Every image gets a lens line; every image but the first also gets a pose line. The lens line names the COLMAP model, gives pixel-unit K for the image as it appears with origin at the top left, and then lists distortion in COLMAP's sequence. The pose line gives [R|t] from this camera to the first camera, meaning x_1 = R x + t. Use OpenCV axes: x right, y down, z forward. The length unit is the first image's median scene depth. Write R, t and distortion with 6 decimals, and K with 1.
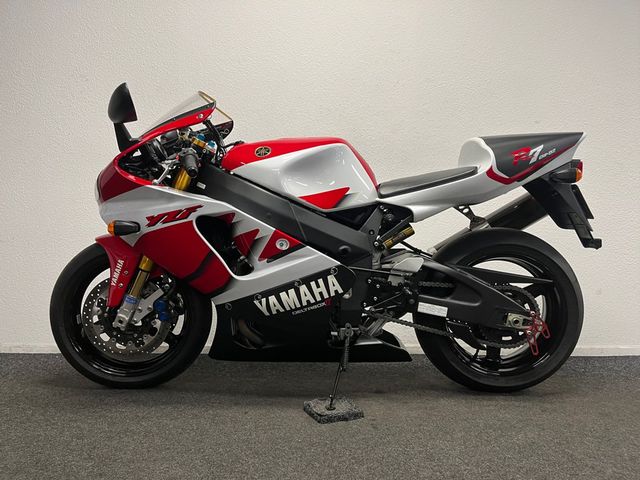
lens RADIAL K [[485.0, 0, 319.9], [0, 485.0, 239.1], [0, 0, 1]] dist [0.012271, -0.002985]
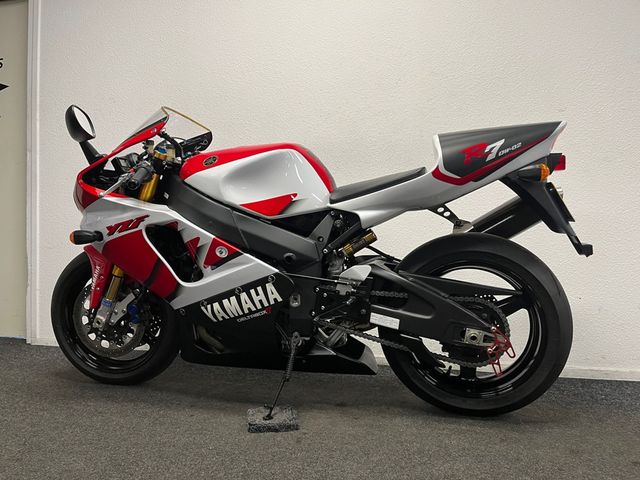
lens RADIAL K [[485.0, 0, 320.0], [0, 485.0, 241.2], [0, 0, 1]] dist [0.012271, -0.002985]
pose [[0.970364, -0.005779, -0.241578, 0.337745], [0.005328, 0.999983, -0.002521, -0.007413], [0.241588, 0.001159, 0.970378, 0.061391]]
